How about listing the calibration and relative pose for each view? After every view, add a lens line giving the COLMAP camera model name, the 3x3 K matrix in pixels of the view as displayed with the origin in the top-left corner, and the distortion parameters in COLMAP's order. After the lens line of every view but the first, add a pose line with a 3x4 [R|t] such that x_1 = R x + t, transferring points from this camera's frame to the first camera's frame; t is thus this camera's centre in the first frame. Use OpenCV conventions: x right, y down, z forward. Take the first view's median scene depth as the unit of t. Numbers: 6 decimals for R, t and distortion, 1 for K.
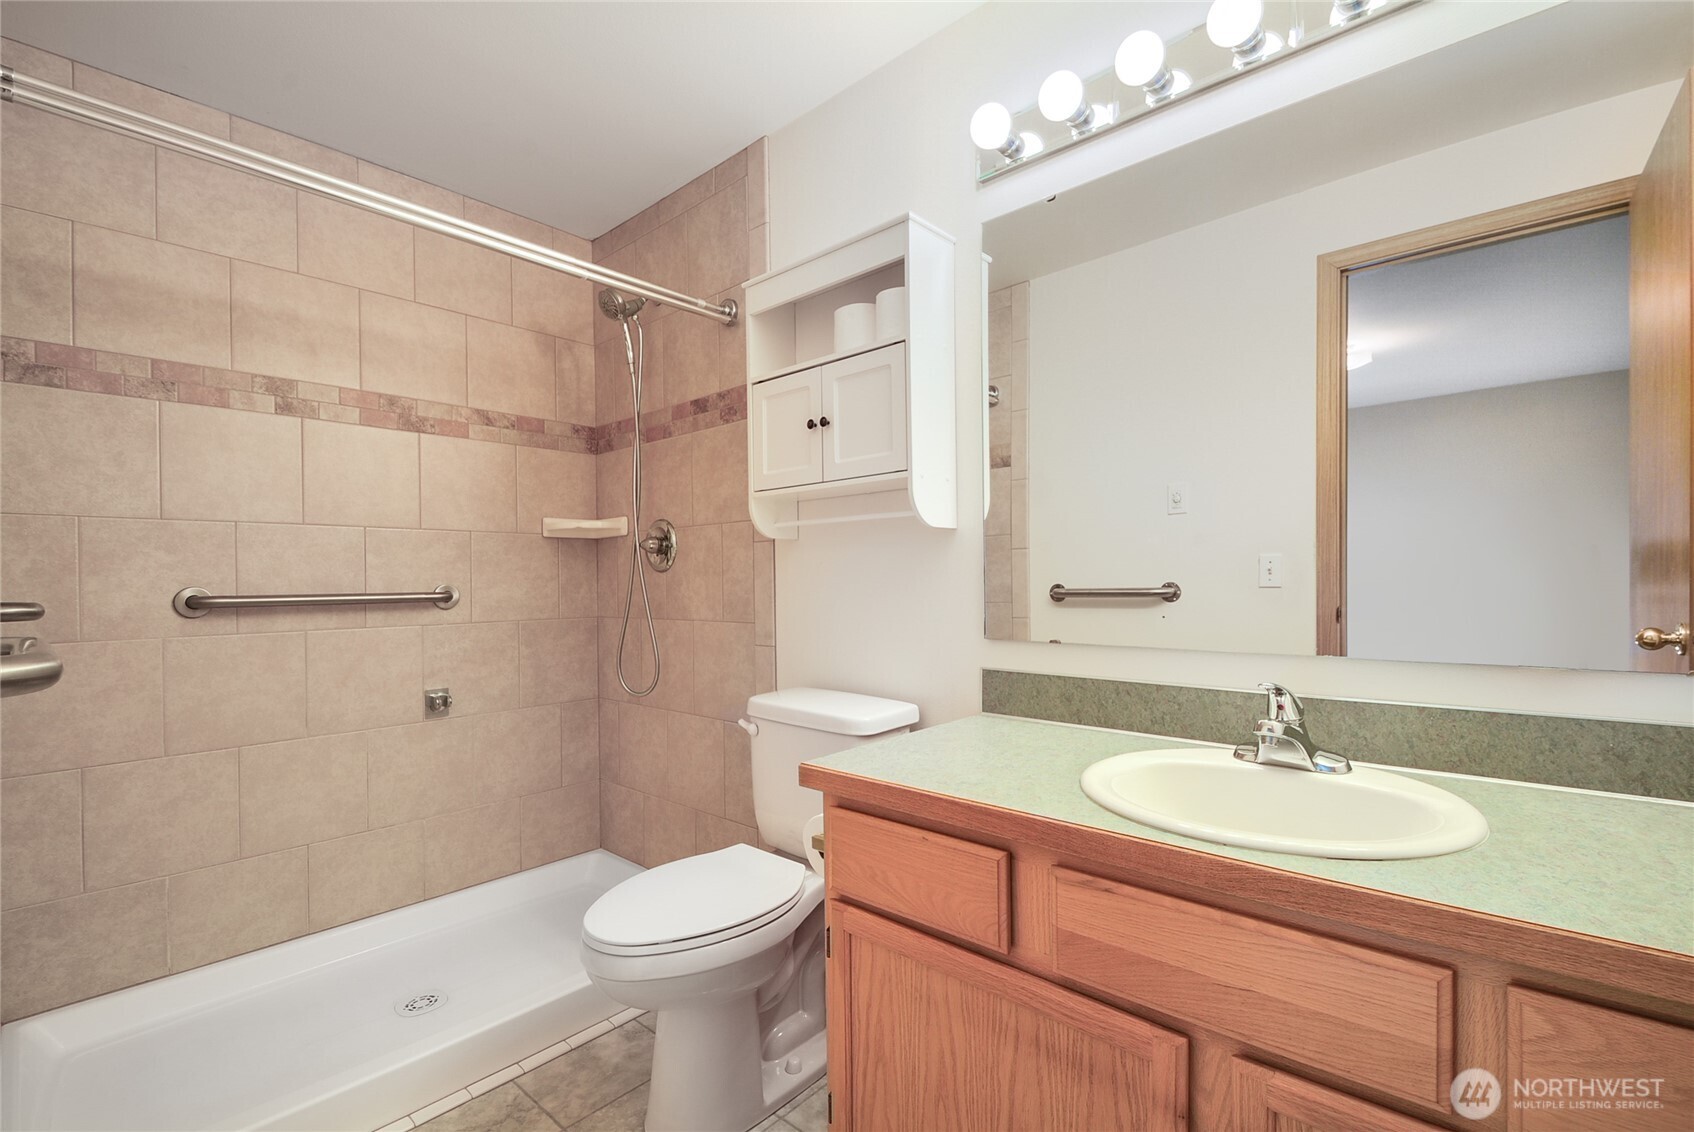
lens RADIAL K [[759.7, 0, 840.4], [0, 759.7, 564.0], [0, 0, 1]] dist [-0.013509, -0.001088]
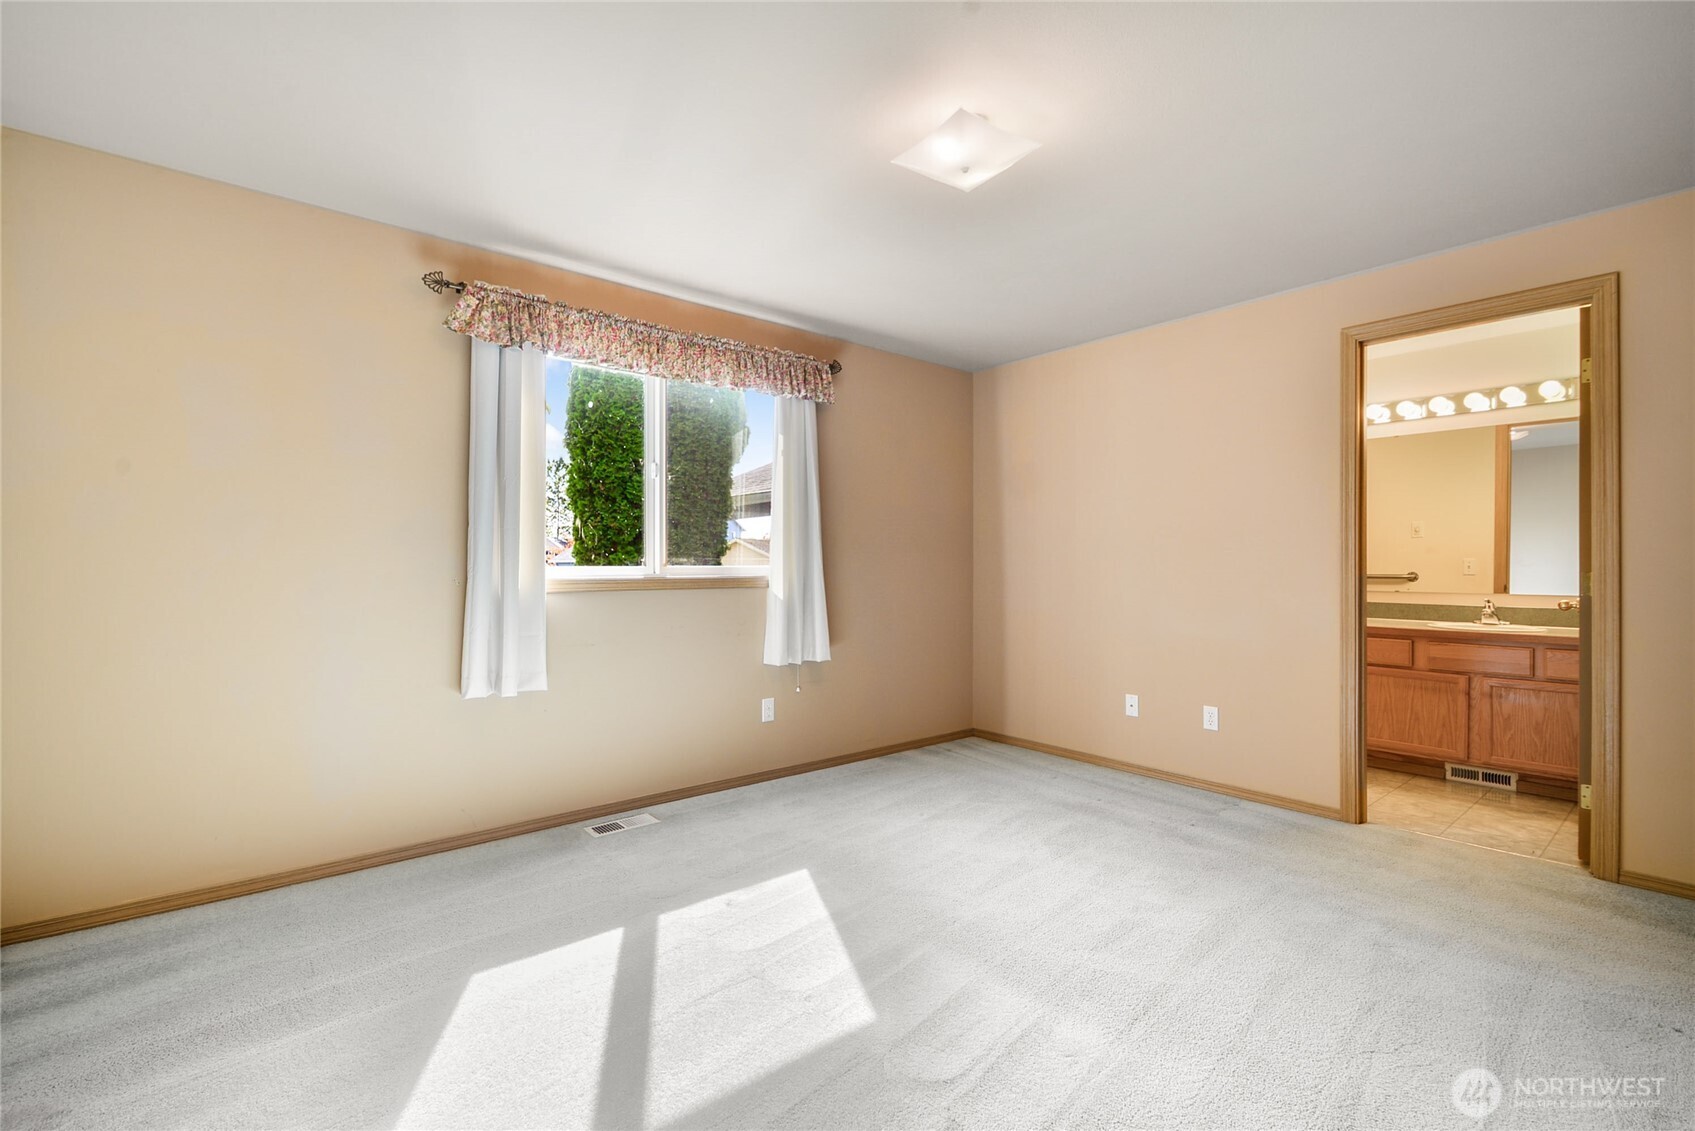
lens RADIAL K [[752.7, 0, 846.6], [0, 752.7, 563.4], [0, 0, 1]] dist [-0.000499, -0.000175]
pose [[0.991260, 0.009671, -0.131567, -2.137120], [-0.007476, 0.999825, 0.017169, -0.057919], [0.131710, -0.016036, 0.991159, -3.179241]]
